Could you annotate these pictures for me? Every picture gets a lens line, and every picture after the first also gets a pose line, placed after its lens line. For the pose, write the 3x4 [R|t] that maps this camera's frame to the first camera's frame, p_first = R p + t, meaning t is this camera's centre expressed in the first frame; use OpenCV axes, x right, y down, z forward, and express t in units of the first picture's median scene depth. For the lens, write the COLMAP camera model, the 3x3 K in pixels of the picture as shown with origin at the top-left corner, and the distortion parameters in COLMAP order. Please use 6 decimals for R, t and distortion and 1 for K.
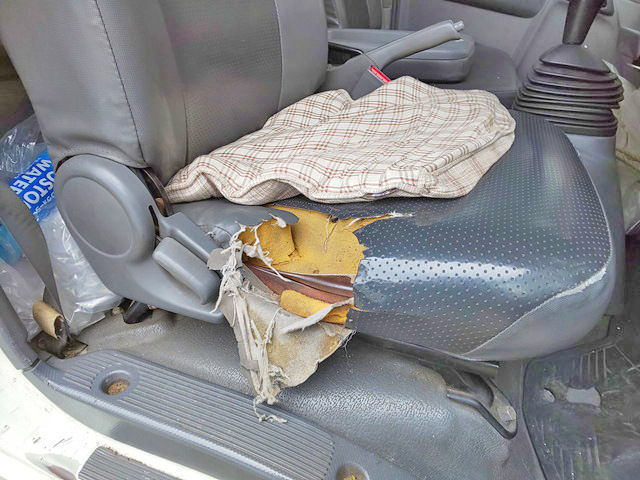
lens RADIAL K [[447.0, 0, 322.4], [0, 447.0, 242.9], [0, 0, 1]] dist [0.008047, 0.004992]
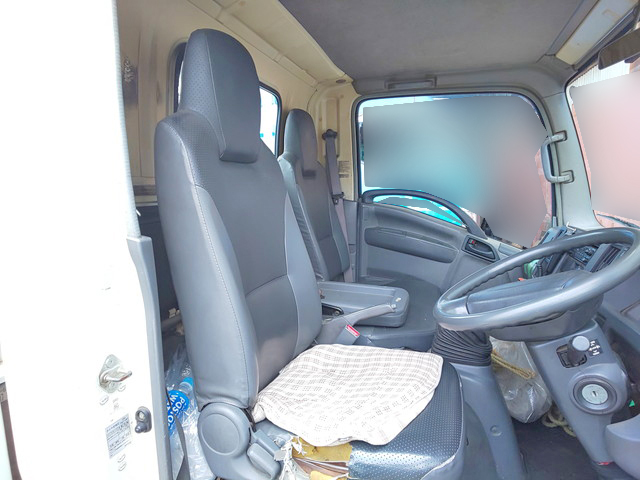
lens RADIAL K [[447.0, 0, 322.4], [0, 447.0, 242.9], [0, 0, 1]] dist [0.008047, 0.004992]
pose [[0.997818, 0.002104, 0.065984, -0.176577], [0.021777, 0.933059, -0.359065, -0.124257], [-0.062323, 0.359718, 0.930977, -1.242654]]
